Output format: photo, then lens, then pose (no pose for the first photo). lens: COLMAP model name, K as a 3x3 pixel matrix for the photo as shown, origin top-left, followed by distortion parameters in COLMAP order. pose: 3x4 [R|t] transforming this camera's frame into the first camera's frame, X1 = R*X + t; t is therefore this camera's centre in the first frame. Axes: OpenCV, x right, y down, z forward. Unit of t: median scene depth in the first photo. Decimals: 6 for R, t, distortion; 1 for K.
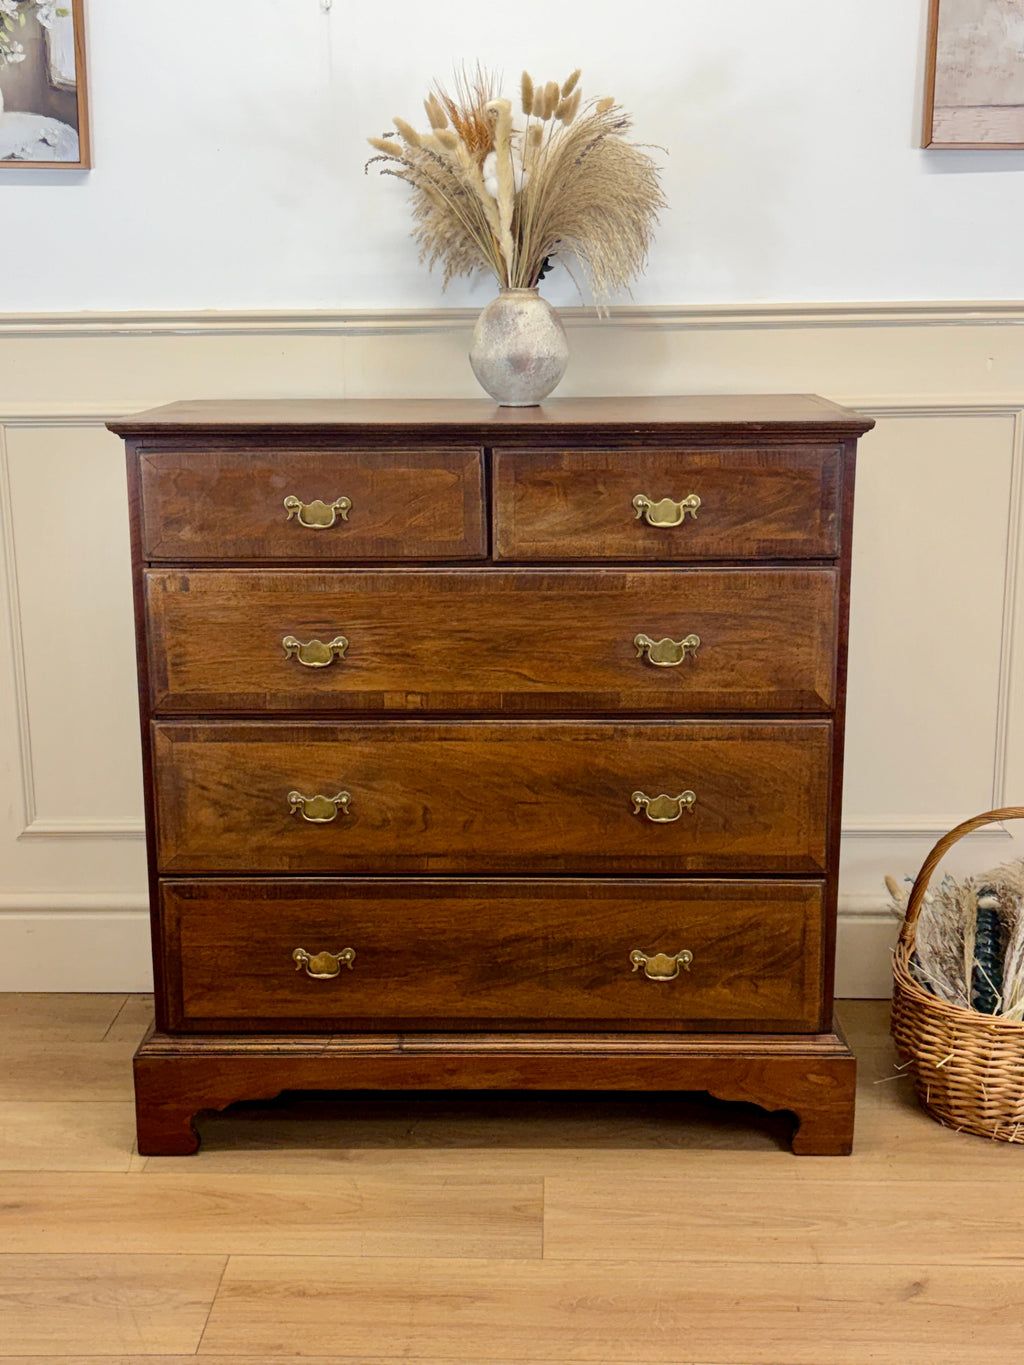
lens RADIAL K [[1667.6, 0, 503.9], [0, 1667.6, 688.4], [0, 0, 1]] dist [0.199713, -0.700813]
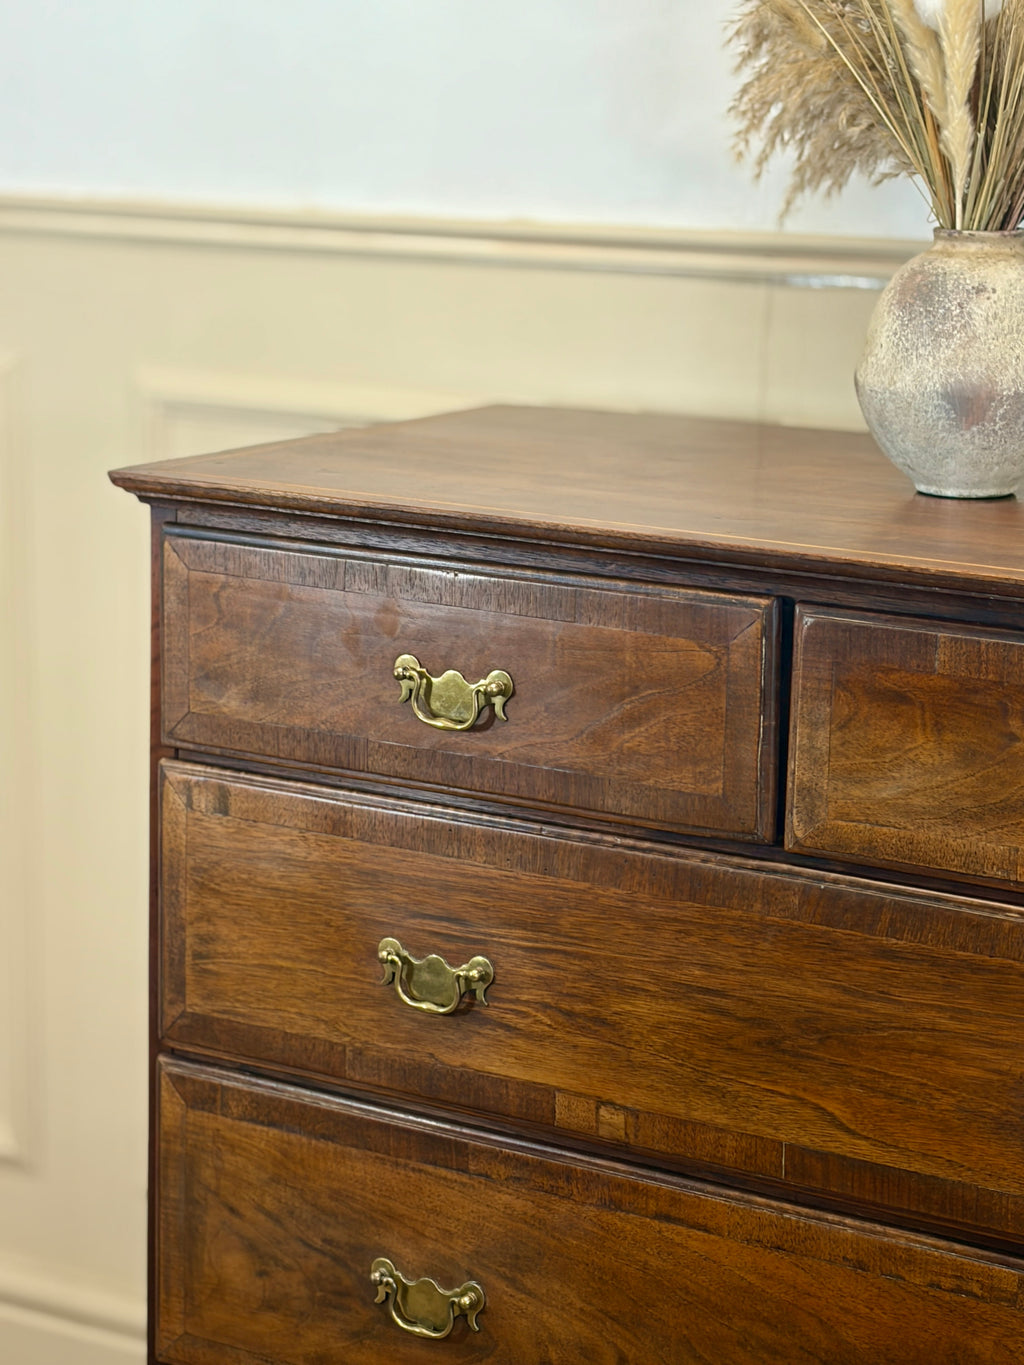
lens RADIAL K [[3290.3, 0, 485.7], [0, 3290.3, 693.4], [0, 0, 1]] dist [0.281392, -1.416018]
pose [[0.858376, 0.130975, -0.496020, 0.351287], [-0.138449, 0.990128, 0.021855, -0.124009], [0.493986, 0.049914, 0.868036, 0.188921]]
